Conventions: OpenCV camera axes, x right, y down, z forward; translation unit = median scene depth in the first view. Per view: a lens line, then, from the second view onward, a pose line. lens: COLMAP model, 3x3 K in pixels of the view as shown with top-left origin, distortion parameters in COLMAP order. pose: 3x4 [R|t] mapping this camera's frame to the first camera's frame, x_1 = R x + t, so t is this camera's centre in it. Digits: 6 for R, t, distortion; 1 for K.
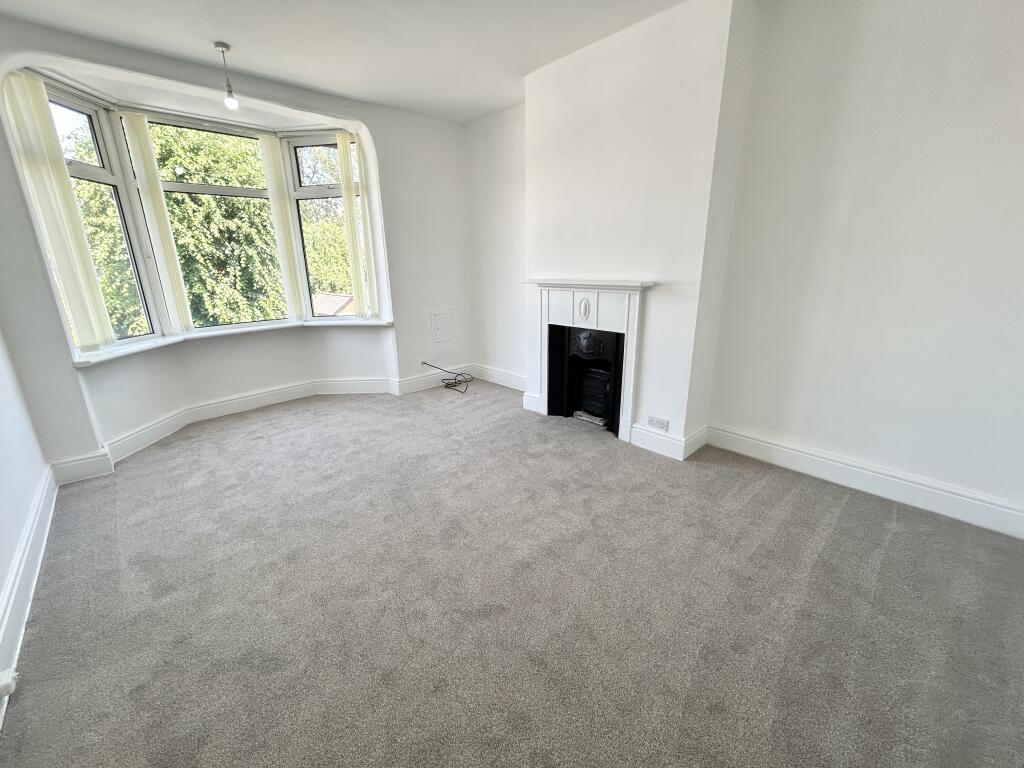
lens RADIAL K [[414.7, 0, 515.3], [0, 414.7, 380.4], [0, 0, 1]] dist [-0.001100, -0.000378]
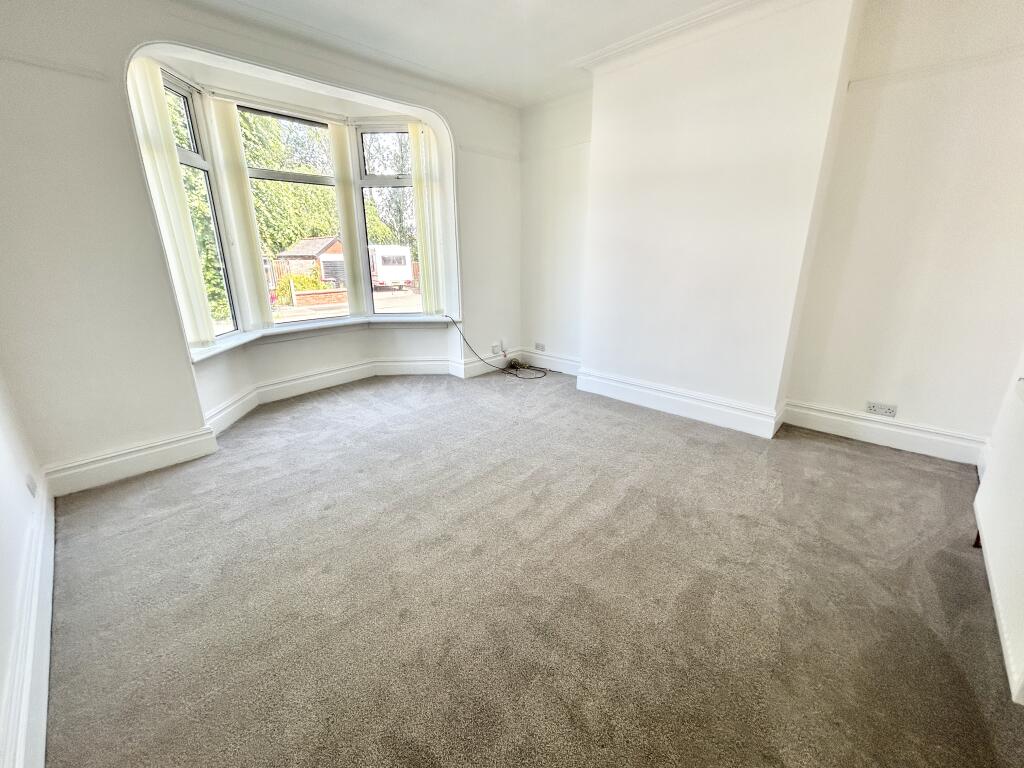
lens RADIAL K [[414.4, 0, 510.1], [0, 414.4, 383.3], [0, 0, 1]] dist [0.000992, 0.000265]
pose [[0.999676, 0.009429, 0.023641, -0.214377], [-0.010248, 0.999344, 0.034744, 0.014411], [-0.023298, -0.034975, 0.999117, -0.061309]]
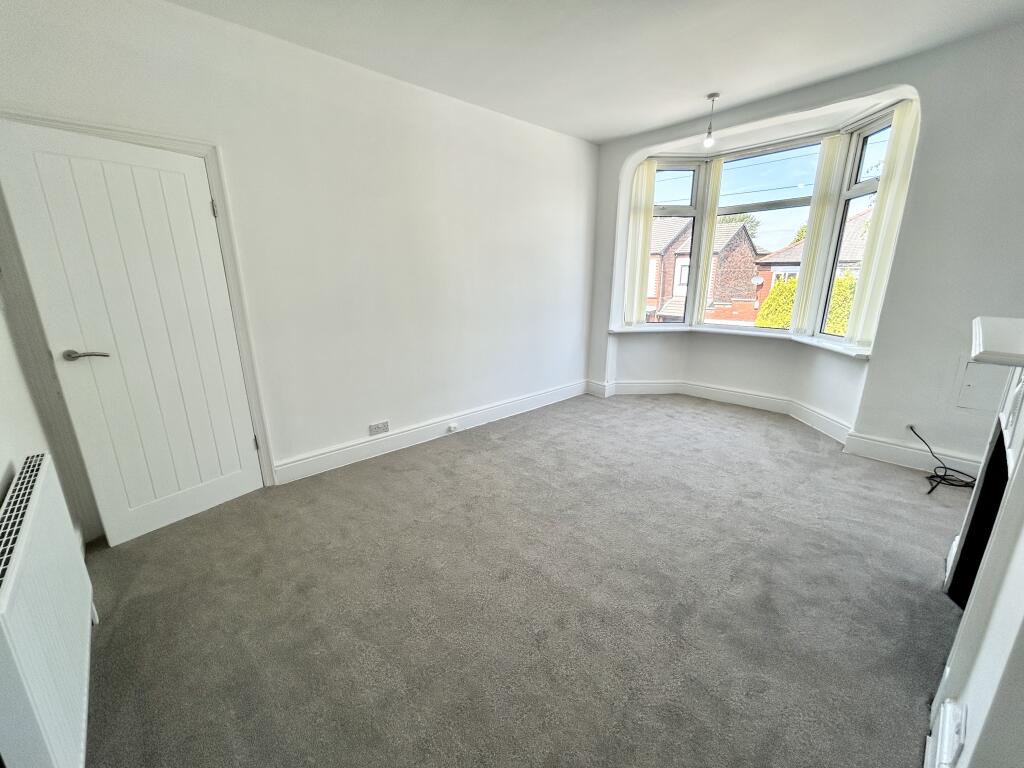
lens RADIAL K [[414.4, 0, 510.1], [0, 414.4, 383.3], [0, 0, 1]] dist [0.000992, 0.000265]
pose [[-0.018183, 0.275696, -0.961073, 0.515558], [-0.262170, 0.926284, 0.270676, -0.151520], [0.964850, 0.256886, 0.055436, 0.428799]]
